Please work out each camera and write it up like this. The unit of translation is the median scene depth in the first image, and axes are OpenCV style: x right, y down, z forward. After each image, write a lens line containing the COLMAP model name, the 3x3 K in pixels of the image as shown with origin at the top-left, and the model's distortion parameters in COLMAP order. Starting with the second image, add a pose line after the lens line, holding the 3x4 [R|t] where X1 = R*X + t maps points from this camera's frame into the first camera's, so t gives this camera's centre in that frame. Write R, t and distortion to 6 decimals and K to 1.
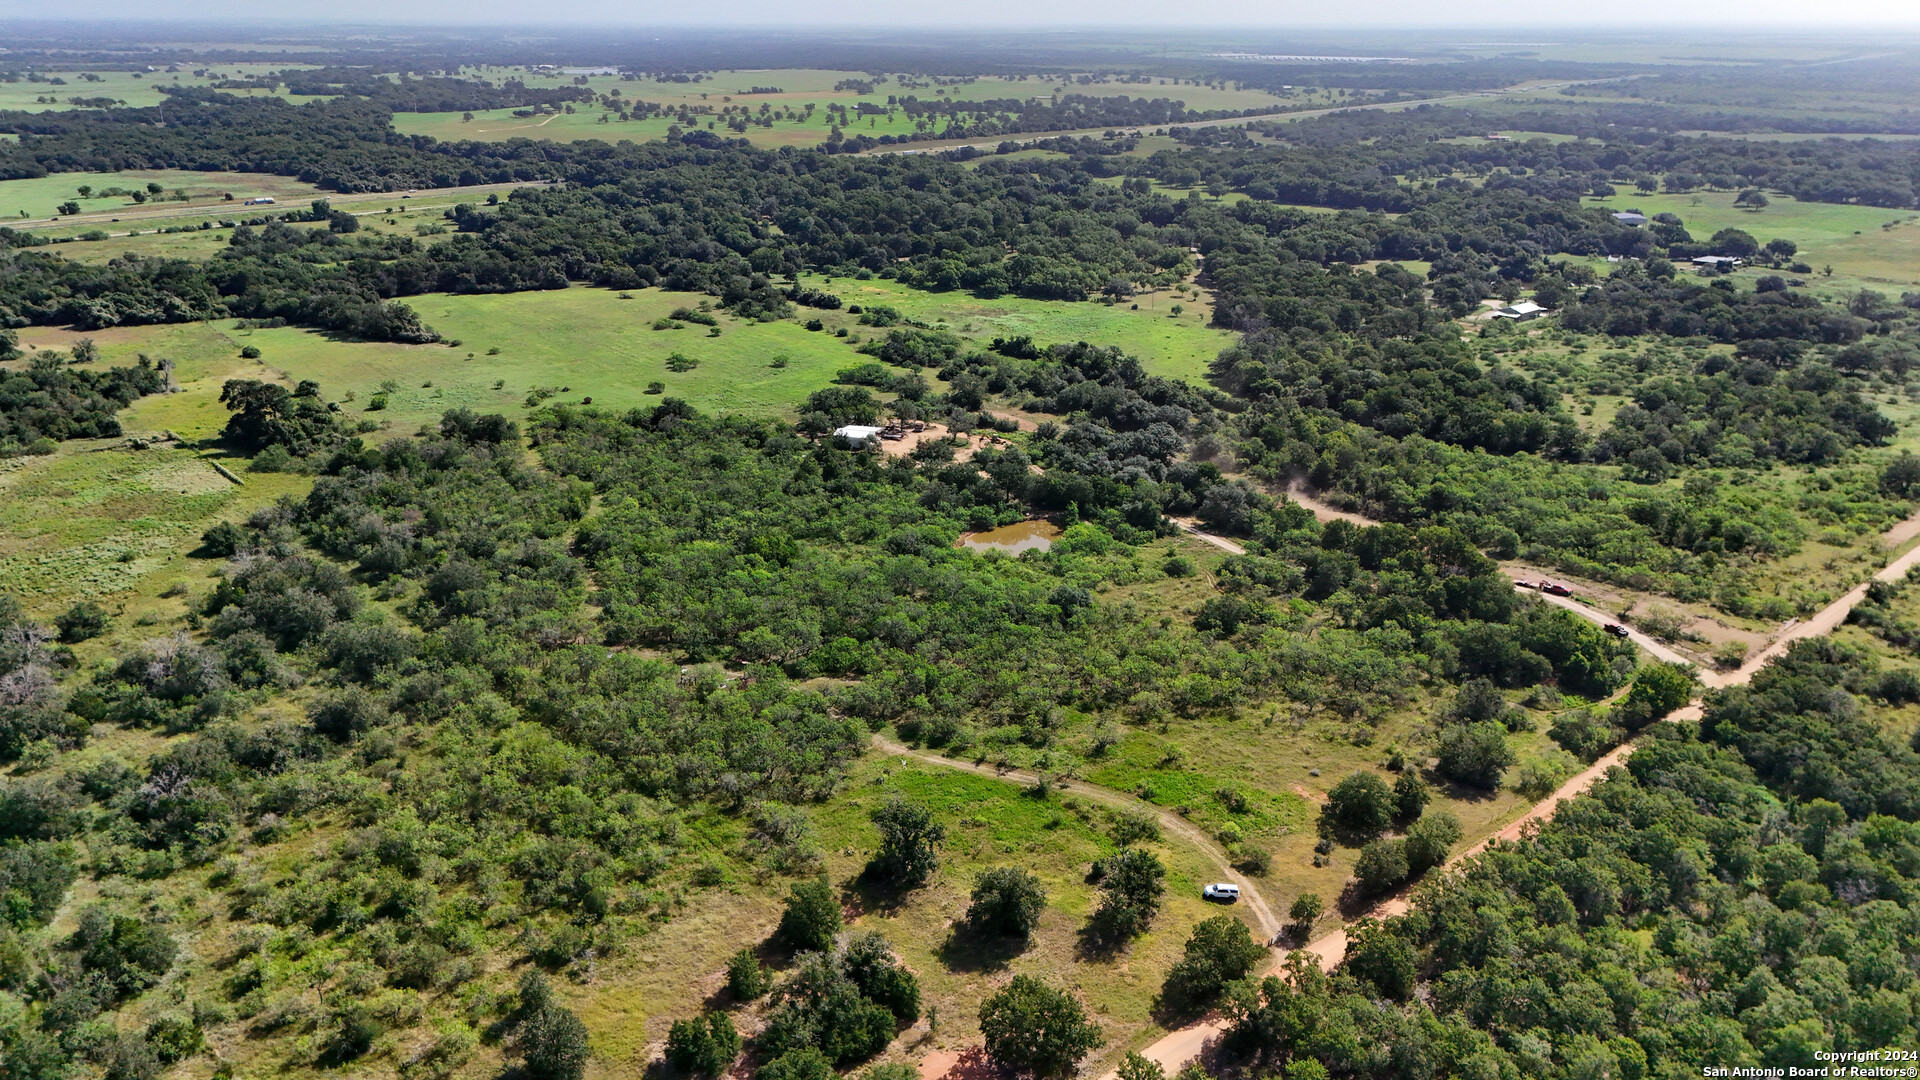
lens RADIAL K [[1415.1, 0, 957.6], [0, 1415.1, 538.7], [0, 0, 1]] dist [0.065571, -0.061675]
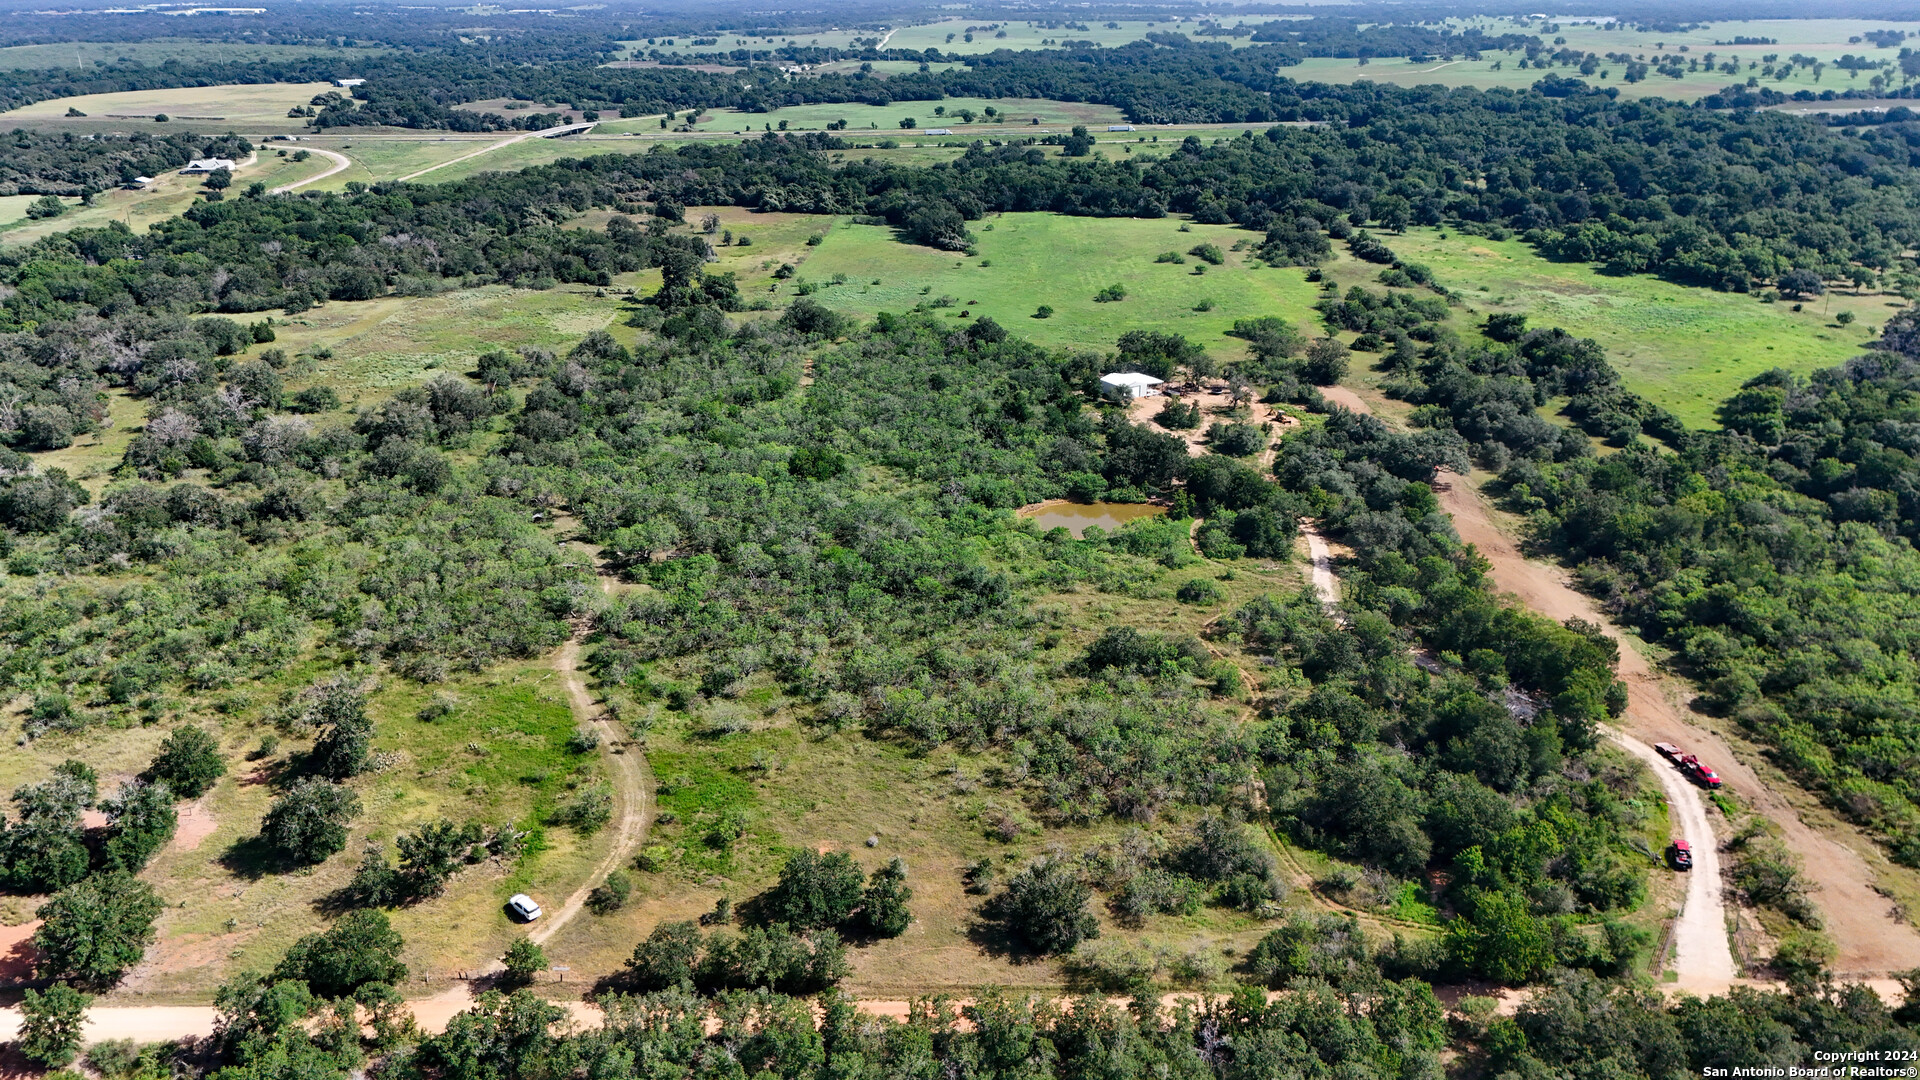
lens RADIAL K [[1415.1, 0, 957.6], [0, 1415.1, 538.7], [0, 0, 1]] dist [0.065571, -0.061675]
pose [[0.775430, 0.226190, -0.589530, 0.226903], [-0.210665, 0.972818, 0.096155, -0.024328], [0.595255, 0.049632, 0.802003, 0.135105]]
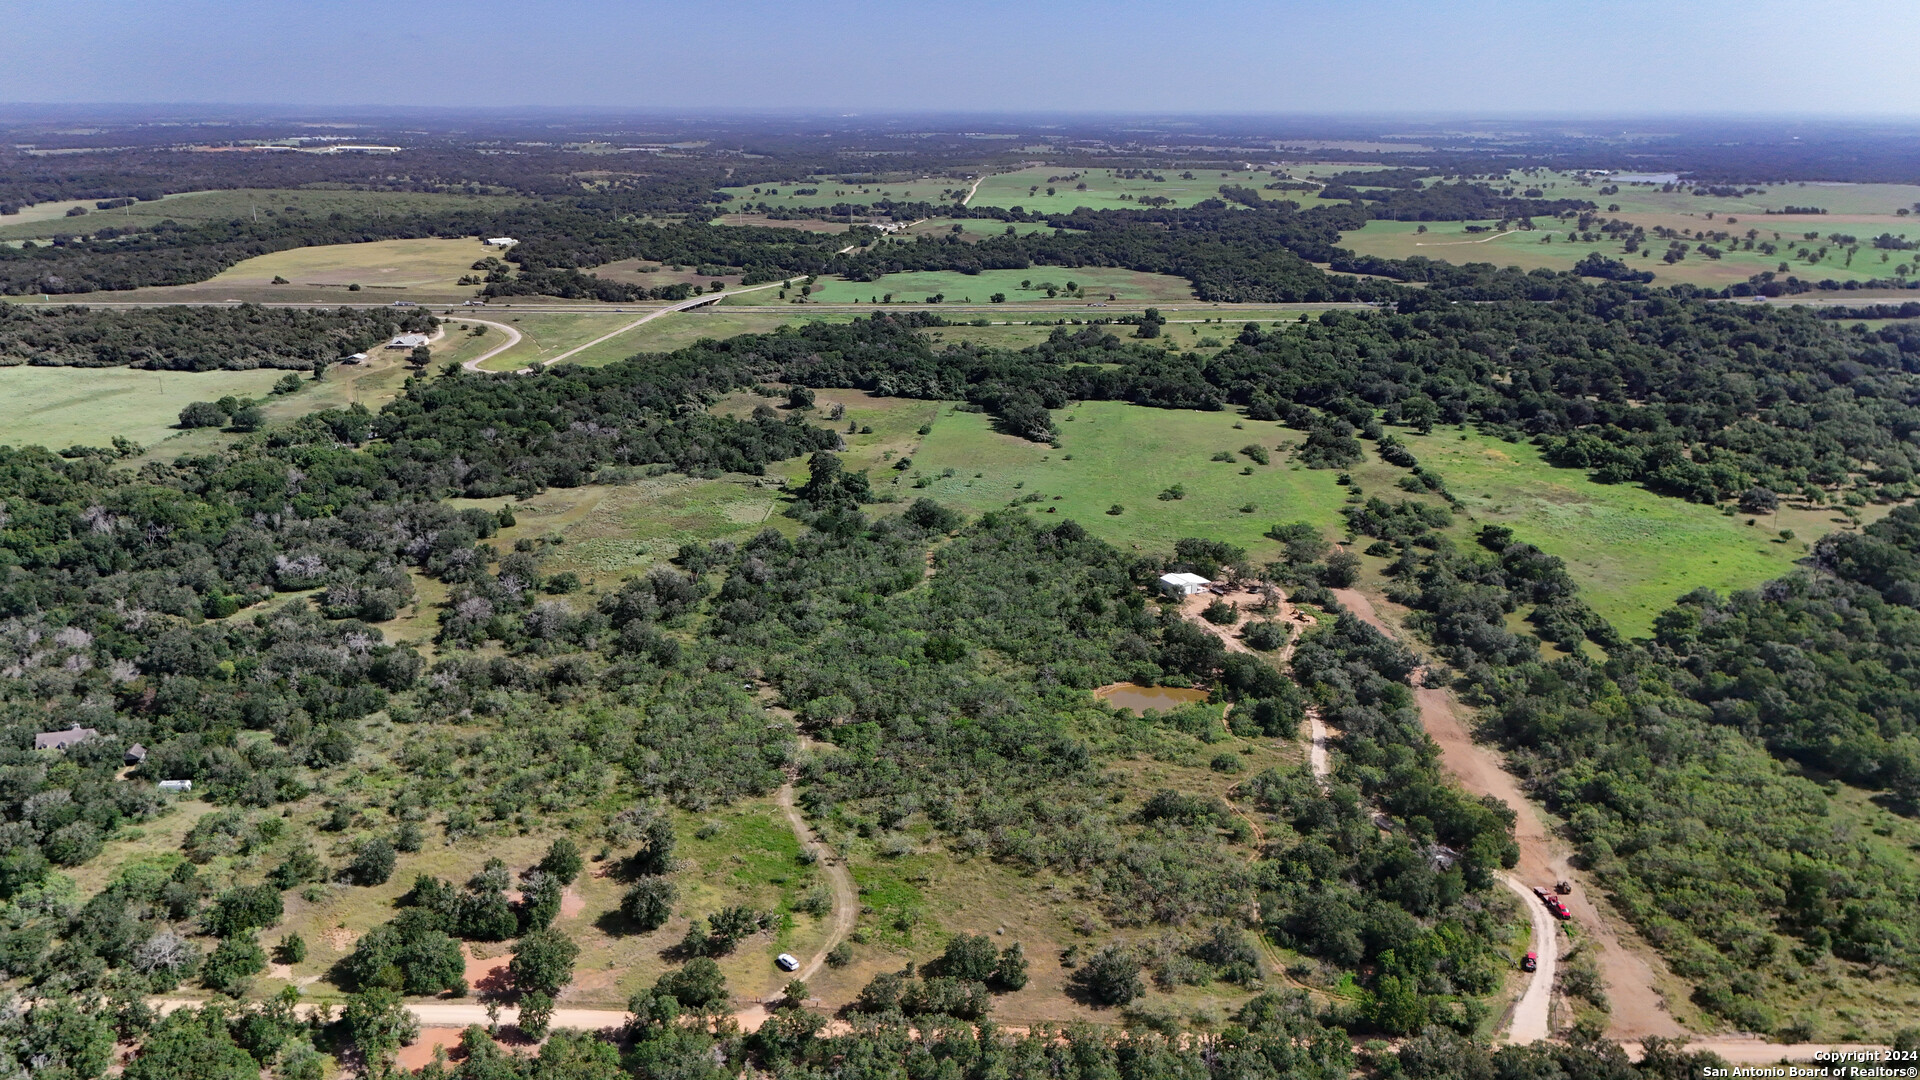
lens RADIAL K [[1415.1, 0, 957.6], [0, 1415.1, 538.7], [0, 0, 1]] dist [0.065571, -0.061675]
pose [[0.739730, 0.199650, -0.642604, 0.298947], [-0.235543, 0.971380, 0.030653, -0.058224], [0.630333, 0.128686, 0.765585, 0.011717]]
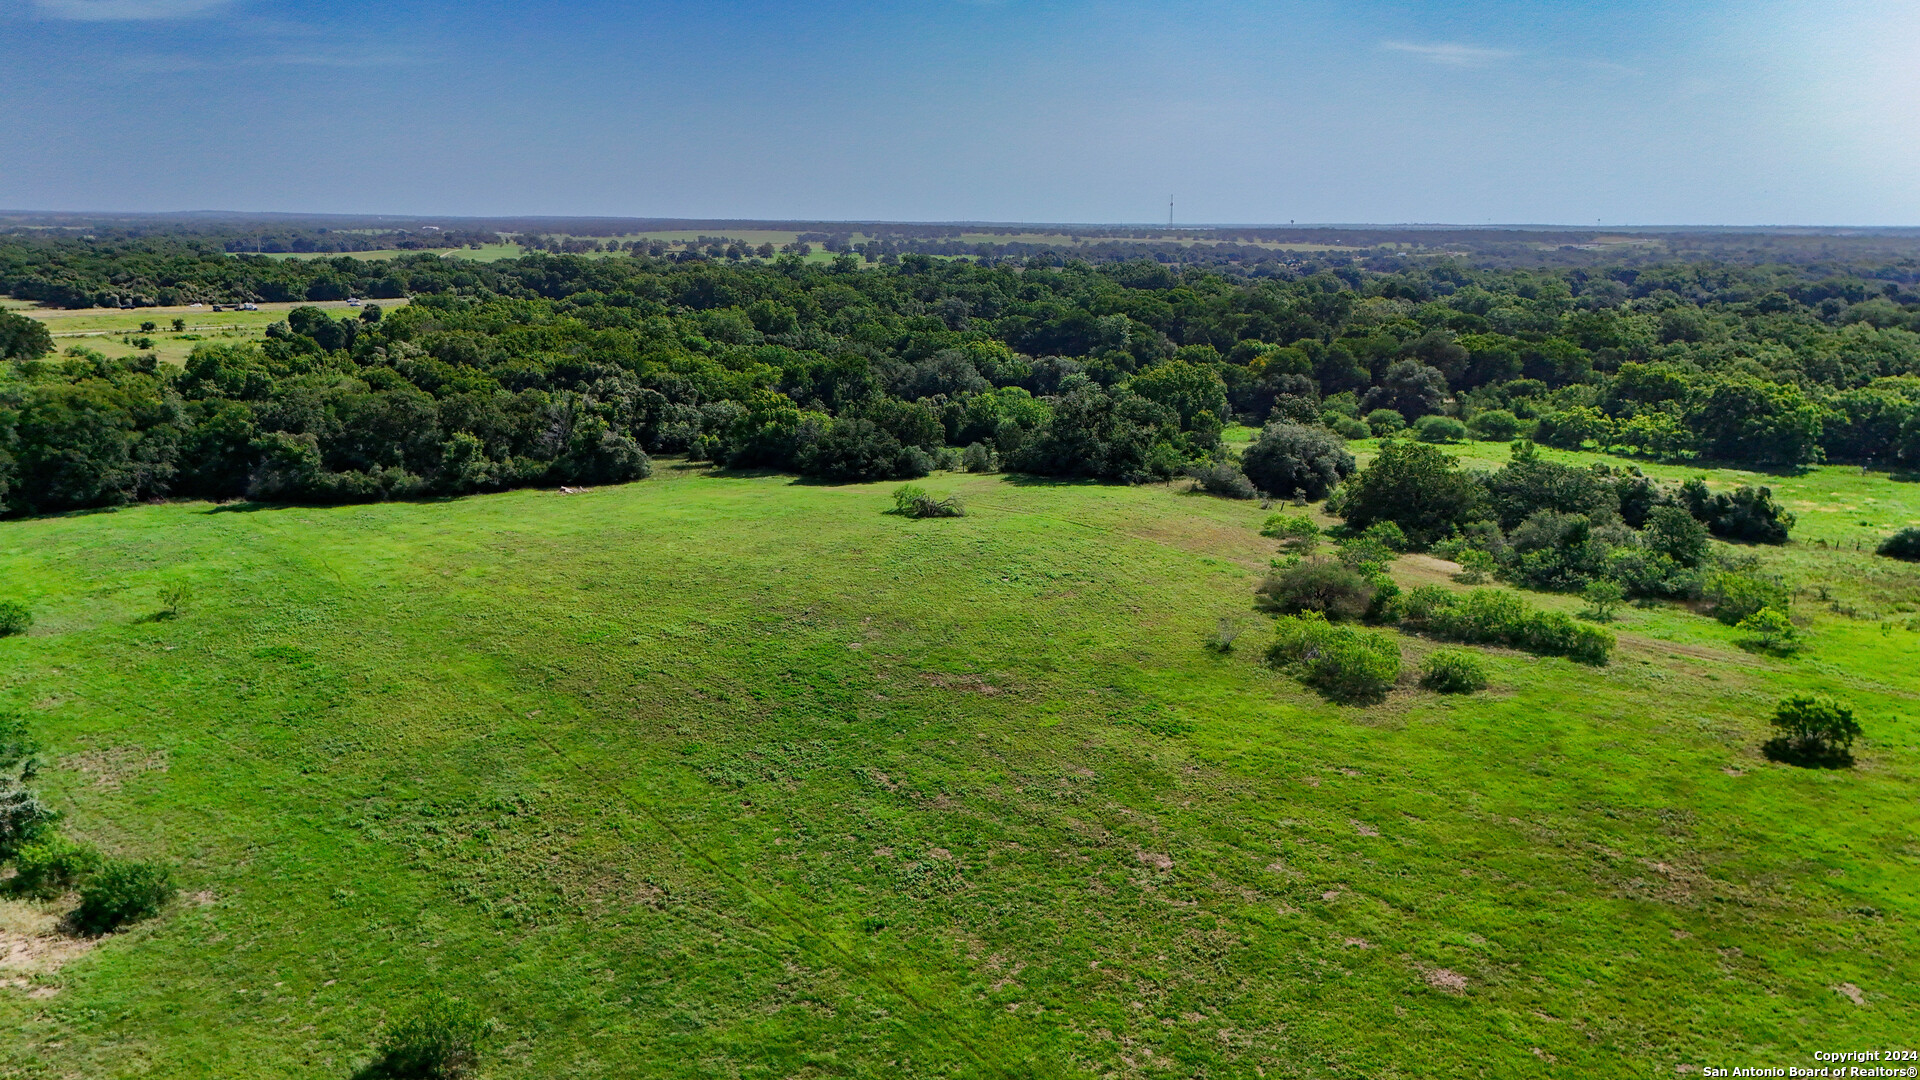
lens RADIAL K [[1415.1, 0, 957.6], [0, 1415.1, 538.7], [0, 0, 1]] dist [0.065571, -0.061675]
pose [[0.995989, -0.011946, 0.088673, -0.219876], [0.023445, 0.991263, -0.129799, -0.115908], [-0.086347, 0.131357, 0.987567, 0.658923]]
